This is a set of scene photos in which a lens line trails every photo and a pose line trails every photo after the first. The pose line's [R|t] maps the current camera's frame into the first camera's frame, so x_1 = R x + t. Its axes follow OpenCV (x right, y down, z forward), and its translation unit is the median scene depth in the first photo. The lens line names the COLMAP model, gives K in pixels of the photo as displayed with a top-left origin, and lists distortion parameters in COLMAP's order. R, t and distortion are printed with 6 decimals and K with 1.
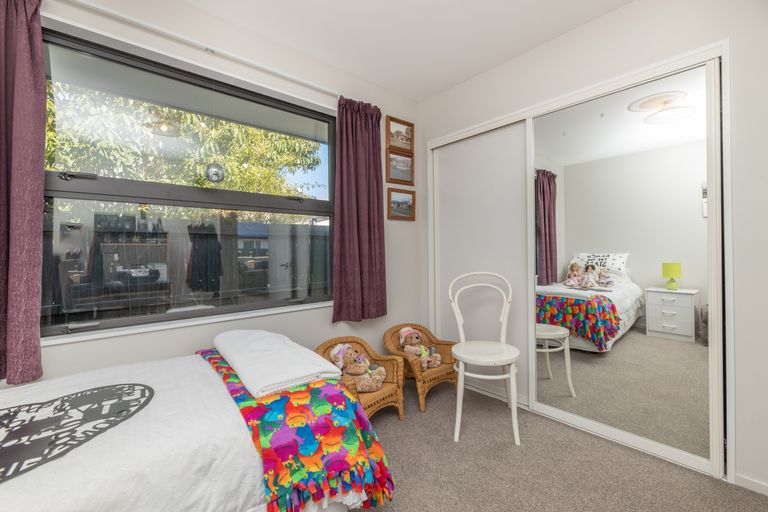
lens RADIAL K [[301.5, 0, 384.0], [0, 301.5, 256.0], [0, 0, 1]] dist [-0.001180, -0.000294]
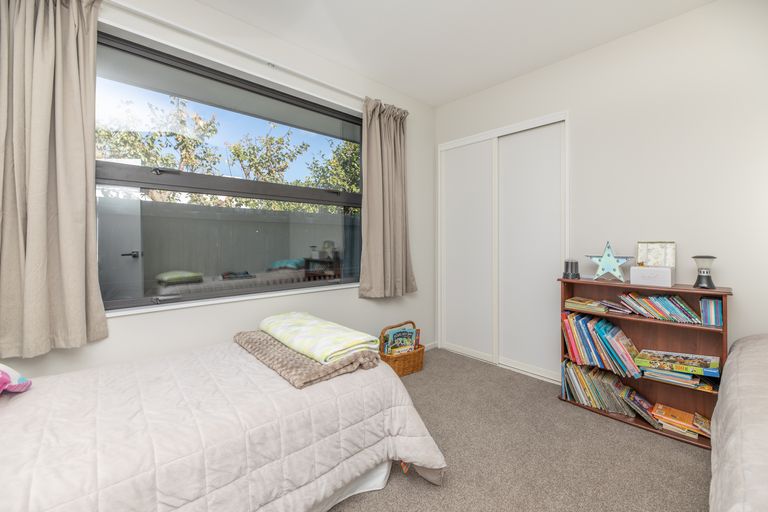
lens RADIAL K [[291.2, 0, 383.9], [0, 291.2, 240.6], [0, 0, 1]] dist [-0.000128, 0.000064]
pose [[0.999729, 0.019478, 0.012766, -0.105253], [-0.019299, 0.999716, -0.013988, 0.004092], [-0.013034, 0.013738, 0.999821, -0.089245]]
